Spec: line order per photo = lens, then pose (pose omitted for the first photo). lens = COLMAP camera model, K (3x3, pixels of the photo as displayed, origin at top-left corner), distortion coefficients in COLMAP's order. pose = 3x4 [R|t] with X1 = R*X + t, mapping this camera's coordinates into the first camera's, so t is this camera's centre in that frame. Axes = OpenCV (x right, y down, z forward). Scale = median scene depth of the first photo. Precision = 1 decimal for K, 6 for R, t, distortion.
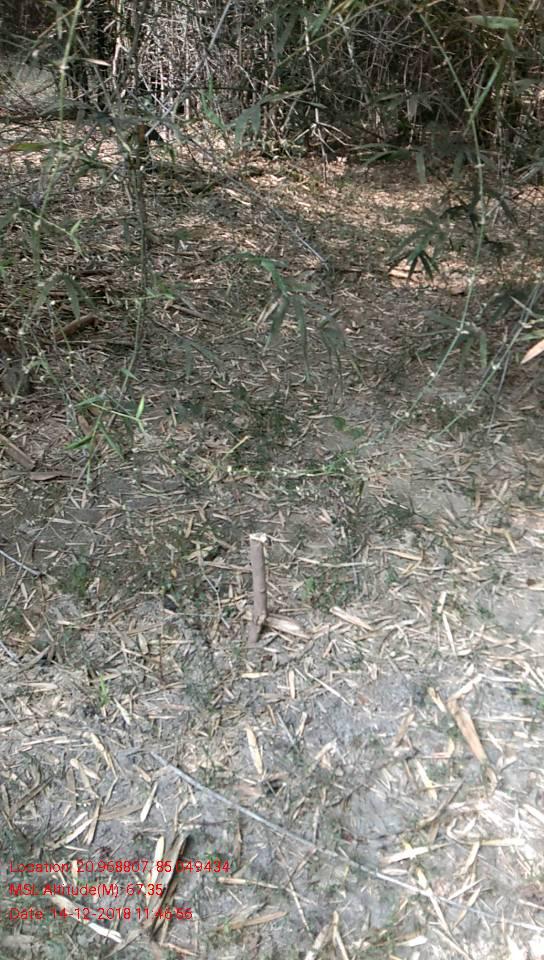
lens RADIAL K [[741.8, 0, 272.0], [0, 741.8, 480.0], [0, 0, 1]] dist [0.119368, -0.249100]
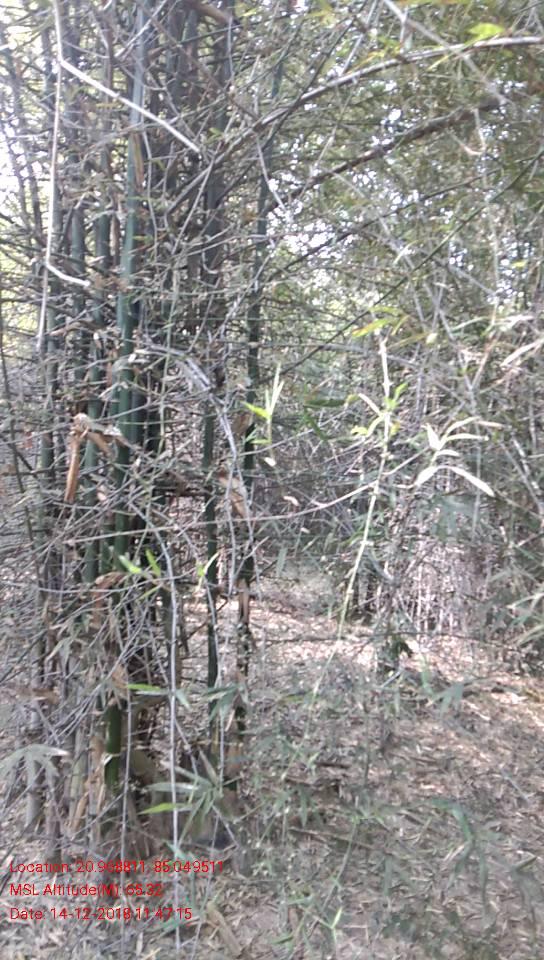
lens RADIAL K [[766.7, 0, 272.0], [0, 766.7, 480.0], [0, 0, 1]] dist [-0.006743, -0.006370]
pose [[0.941999, 0.033151, -0.333973, 0.038118], [-0.218368, 0.816205, -0.534906, 0.002025], [0.254858, 0.576810, 0.776104, -0.129294]]
